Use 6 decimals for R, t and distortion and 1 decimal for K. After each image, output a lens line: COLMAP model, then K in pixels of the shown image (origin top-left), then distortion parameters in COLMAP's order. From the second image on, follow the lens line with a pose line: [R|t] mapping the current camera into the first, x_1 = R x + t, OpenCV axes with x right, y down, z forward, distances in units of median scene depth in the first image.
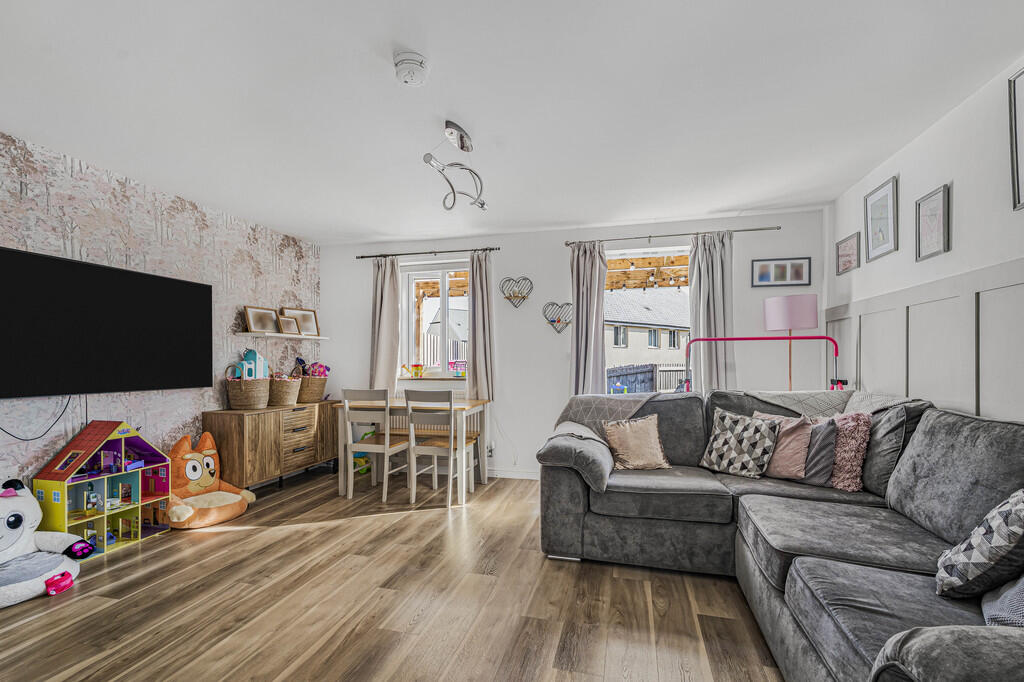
lens RADIAL K [[451.0, 0, 511.3], [0, 451.0, 362.5], [0, 0, 1]] dist [0.000152, -0.000090]
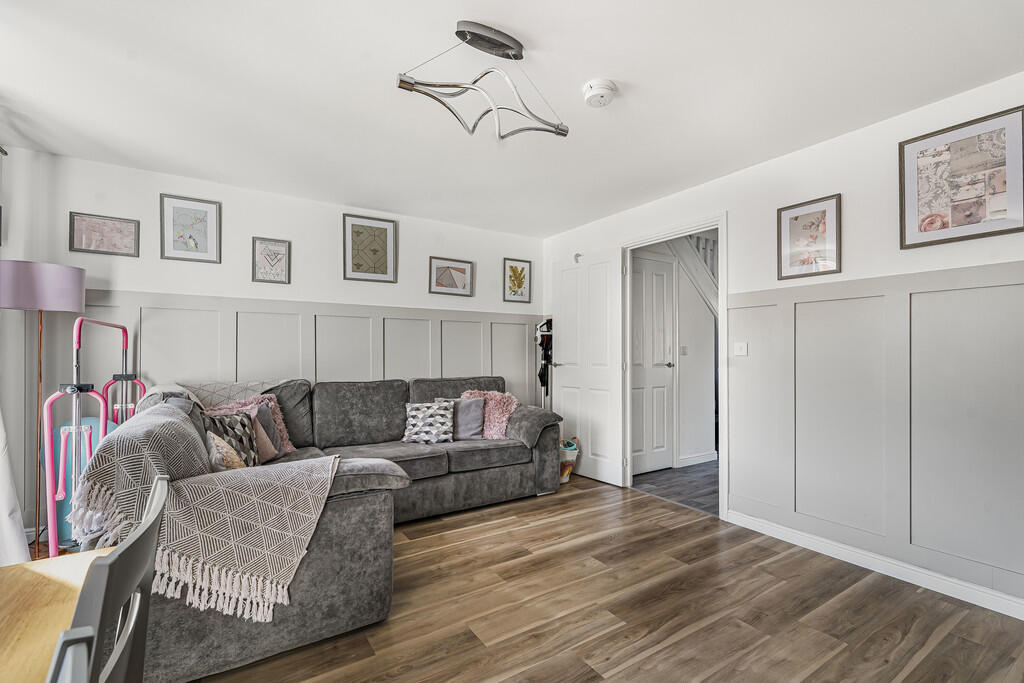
lens RADIAL K [[460.5, 0, 514.8], [0, 460.5, 345.5], [0, 0, 1]] dist [-0.000211, -0.000517]
pose [[-0.744476, 0.009978, 0.667574, -0.553032], [0.000170, 0.999891, -0.014756, -0.007607], [-0.667649, -0.010872, -0.744397, 1.338269]]
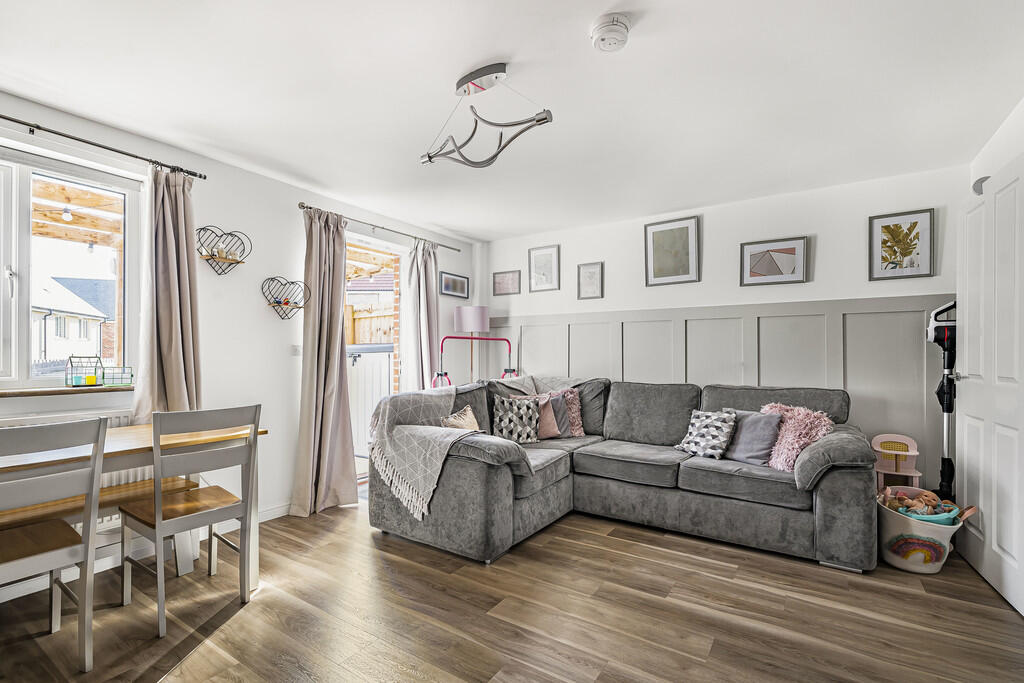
lens RADIAL K [[460.3, 0, 509.6], [0, 460.3, 353.4], [0, 0, 1]] dist [0.001340, -0.000023]
pose [[0.322003, 0.004540, 0.946728, -0.775626], [-0.001149, 0.999990, -0.004404, -0.006470], [-0.946738, 0.000330, 0.322005, 0.602250]]
